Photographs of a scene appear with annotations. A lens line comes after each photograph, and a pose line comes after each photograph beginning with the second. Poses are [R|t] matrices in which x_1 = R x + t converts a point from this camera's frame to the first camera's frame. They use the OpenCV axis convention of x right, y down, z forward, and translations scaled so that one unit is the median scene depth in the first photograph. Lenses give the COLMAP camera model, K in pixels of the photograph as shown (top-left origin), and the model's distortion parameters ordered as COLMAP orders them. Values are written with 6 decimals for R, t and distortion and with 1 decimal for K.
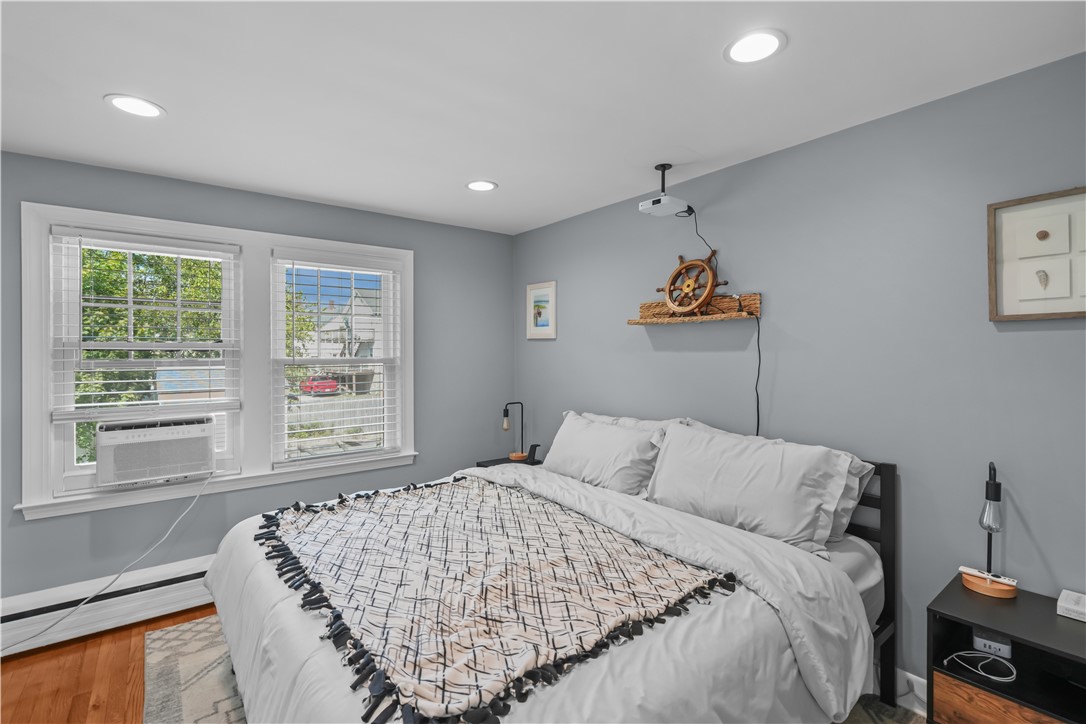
lens RADIAL K [[502.4, 0, 541.4], [0, 502.4, 357.8], [0, 0, 1]] dist [-0.002869, 0.000039]
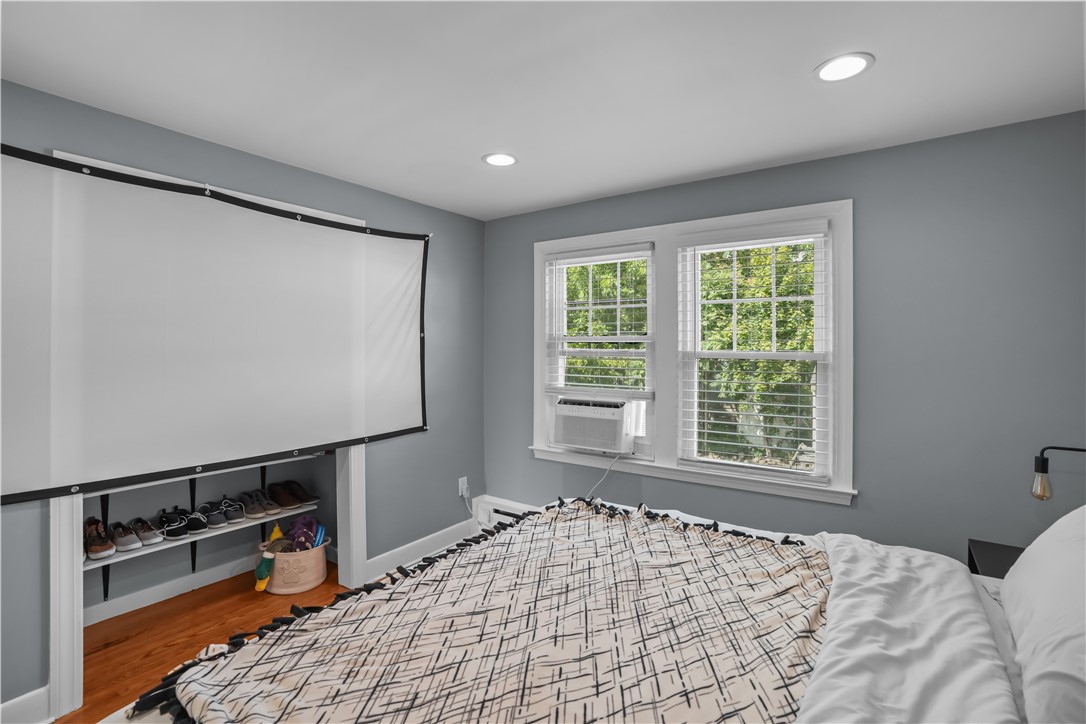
lens RADIAL K [[503.9, 0, 544.2], [0, 503.9, 347.9], [0, 0, 1]] dist [-0.021821, 0.000283]
pose [[0.308910, 0.008664, -0.951052, 0.373593], [-0.015268, 0.999875, 0.004149, -0.005678], [0.950969, 0.013239, 0.309004, 0.537847]]
